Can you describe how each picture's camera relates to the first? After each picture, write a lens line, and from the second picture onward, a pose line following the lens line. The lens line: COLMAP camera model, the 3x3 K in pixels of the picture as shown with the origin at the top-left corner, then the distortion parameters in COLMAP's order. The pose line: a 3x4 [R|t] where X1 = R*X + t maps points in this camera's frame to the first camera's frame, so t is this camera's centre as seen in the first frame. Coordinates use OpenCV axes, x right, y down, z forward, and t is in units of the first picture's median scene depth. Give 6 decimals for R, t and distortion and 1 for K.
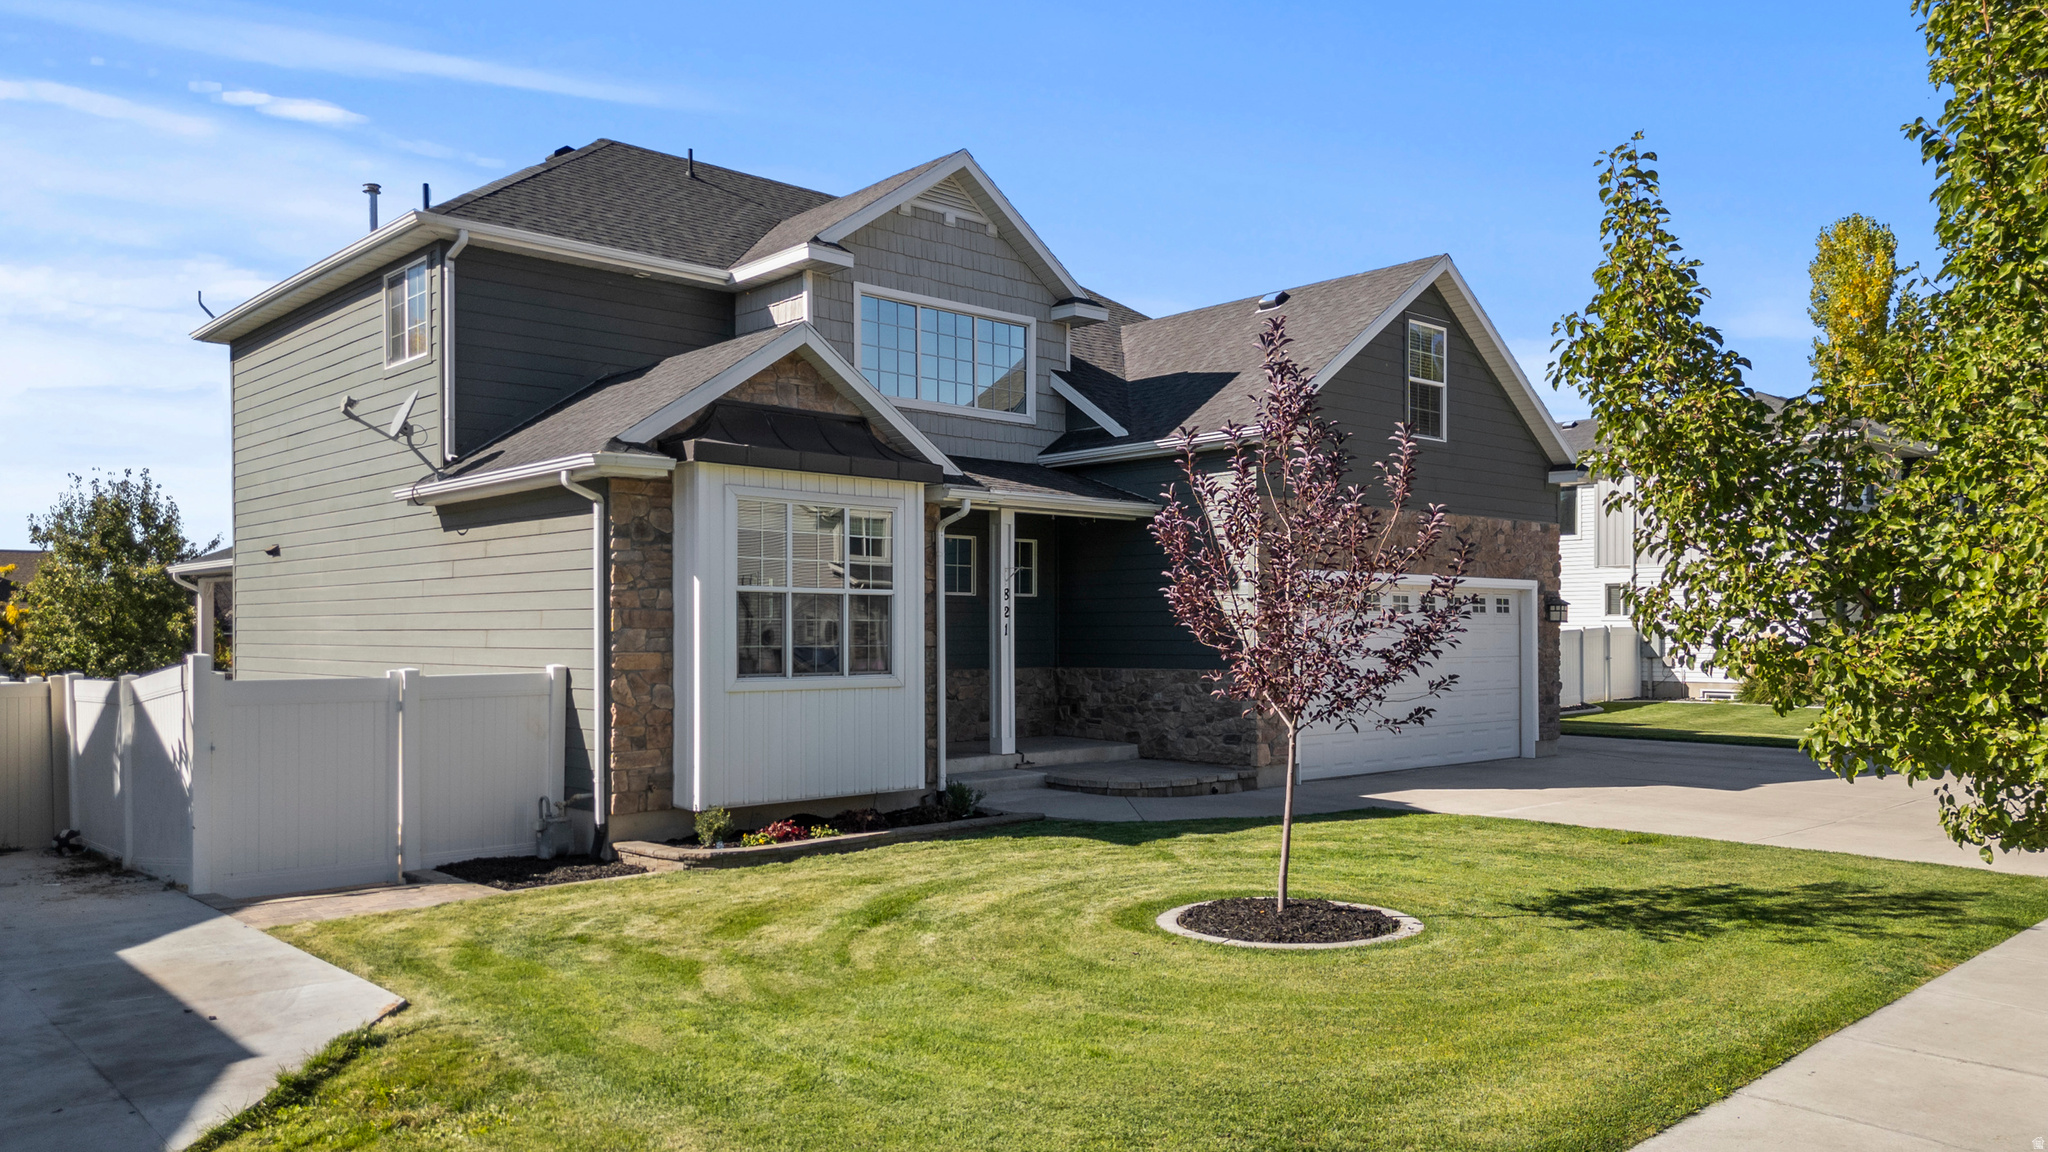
lens RADIAL K [[1461.1, 0, 1024.0], [0, 1461.1, 607.8], [0, 0, 1]] dist [0.076875, -0.001721]
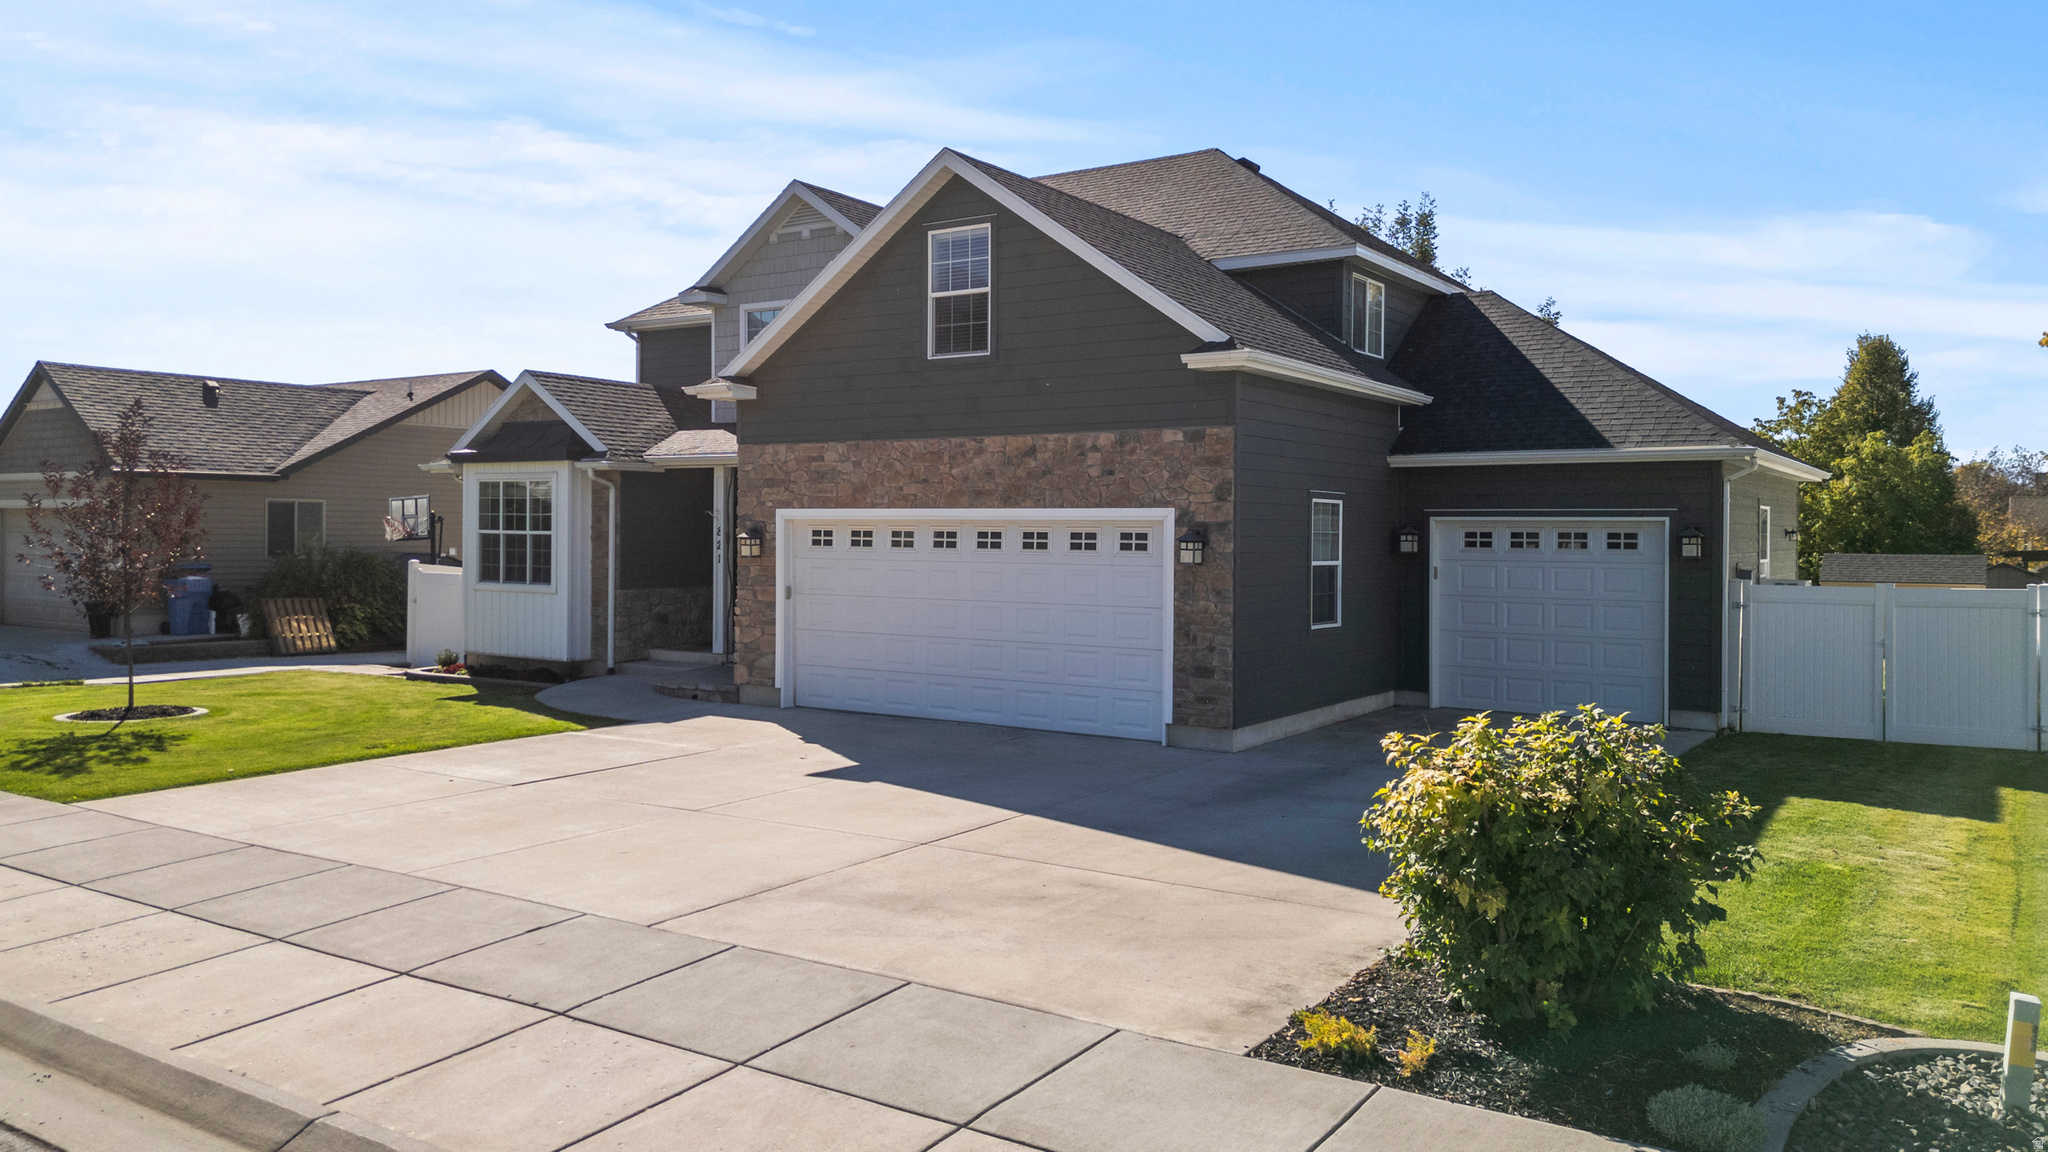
lens RADIAL K [[1475.7, 0, 1024.1], [0, 1475.7, 513.9], [0, 0, 1]] dist [0.086184, -0.077703]
pose [[0.229801, -0.005826, -0.973220, 1.494510], [0.009232, 0.999950, -0.003806, -0.019088], [0.973194, -0.008111, 0.229844, 1.069375]]
